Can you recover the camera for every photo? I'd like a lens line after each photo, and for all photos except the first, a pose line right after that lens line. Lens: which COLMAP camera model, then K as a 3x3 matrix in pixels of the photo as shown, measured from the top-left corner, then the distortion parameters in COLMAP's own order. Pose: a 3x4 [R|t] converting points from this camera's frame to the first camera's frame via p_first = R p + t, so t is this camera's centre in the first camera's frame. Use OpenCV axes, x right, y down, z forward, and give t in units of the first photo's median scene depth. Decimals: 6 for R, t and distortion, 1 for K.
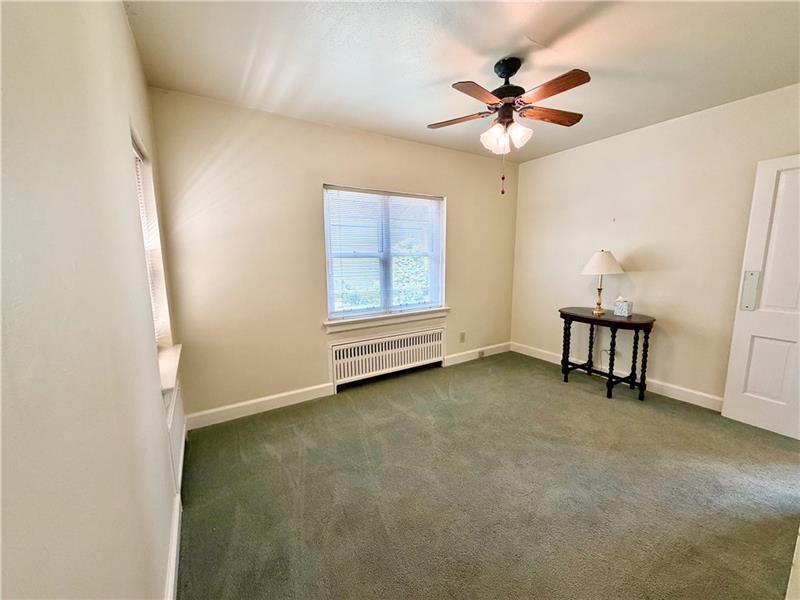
lens RADIAL K [[320.4, 0, 400.2], [0, 320.4, 296.2], [0, 0, 1]] dist [-0.000144, -0.000145]
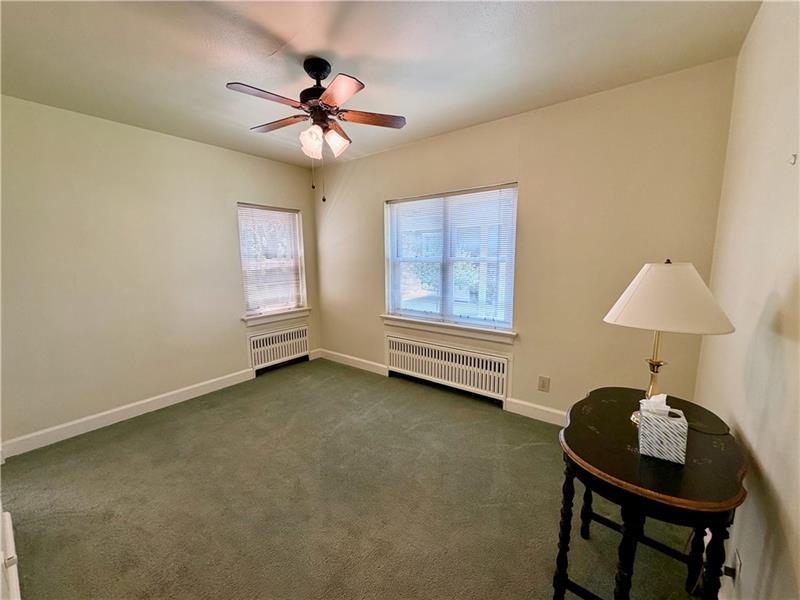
lens RADIAL K [[320.4, 0, 397.8], [0, 320.4, 295.8], [0, 0, 1]] dist [-0.000144, -0.000145]
pose [[0.370088, 0.126777, -0.920306, 0.811810], [-0.123986, 0.988523, 0.086315, -0.091008], [0.920686, 0.082161, 0.381559, 0.529531]]
